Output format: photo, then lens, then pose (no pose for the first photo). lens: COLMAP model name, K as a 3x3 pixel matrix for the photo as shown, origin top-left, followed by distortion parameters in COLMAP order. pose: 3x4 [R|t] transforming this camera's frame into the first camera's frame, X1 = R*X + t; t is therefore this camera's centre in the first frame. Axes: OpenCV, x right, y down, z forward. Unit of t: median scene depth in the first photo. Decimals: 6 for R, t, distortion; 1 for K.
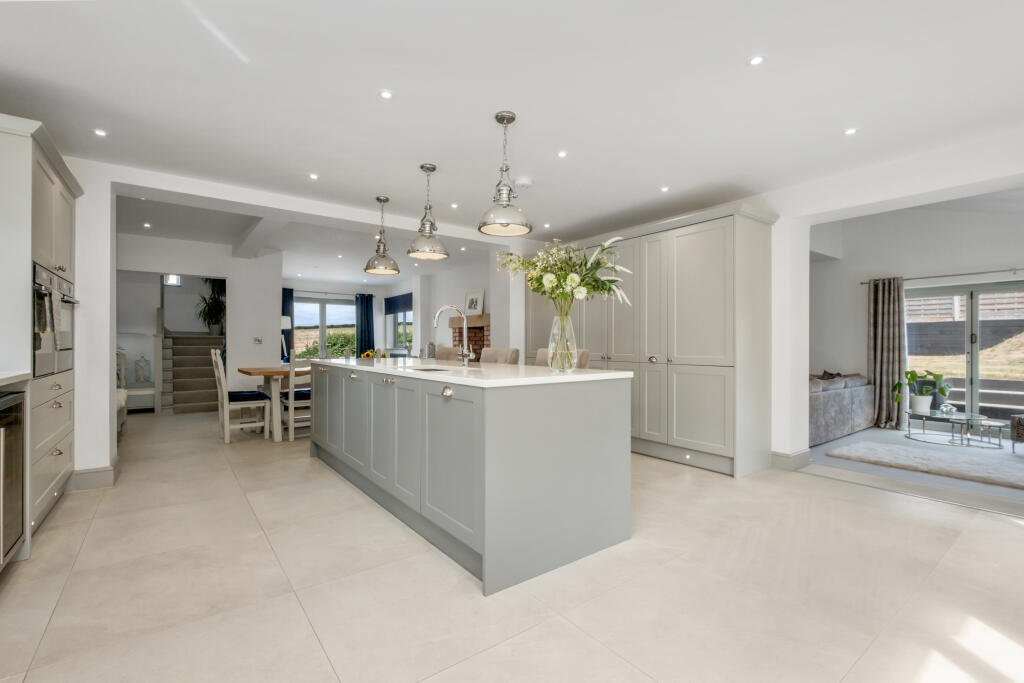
lens RADIAL K [[455.9, 0, 512.0], [0, 455.9, 341.5], [0, 0, 1]] dist [-0.000531, 0.000092]
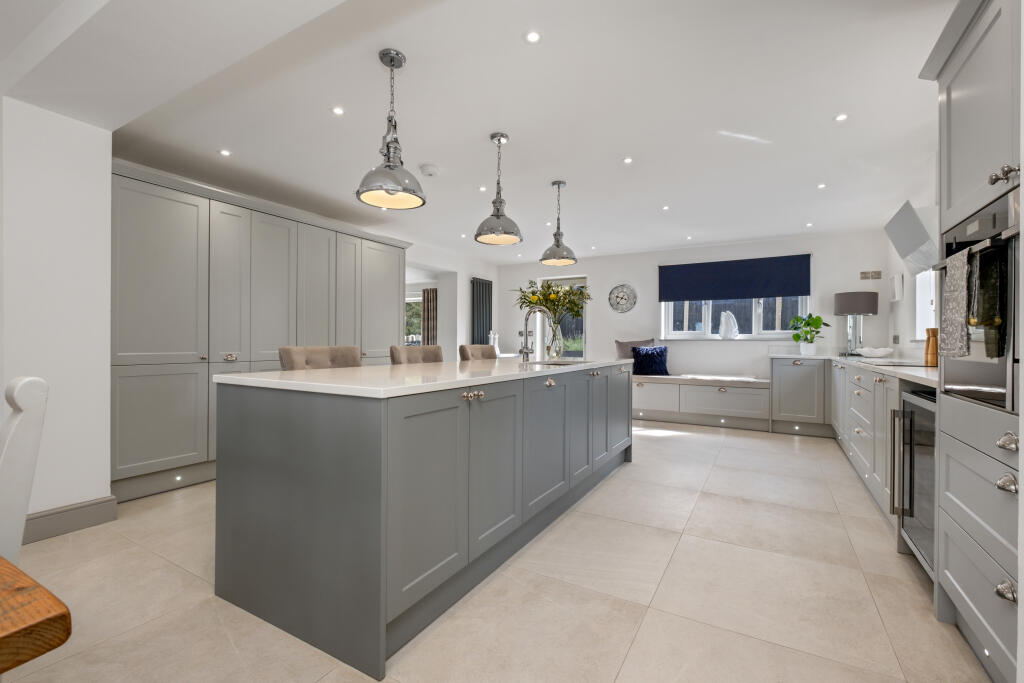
lens RADIAL K [[455.9, 0, 512.0], [0, 455.9, 341.5], [0, 0, 1]] dist [-0.000531, 0.000092]
pose [[-0.398238, -0.007289, 0.917253, -0.866508], [-0.008144, 0.999957, 0.004410, 0.002702], [-0.917246, -0.005713, -0.398280, 1.156751]]
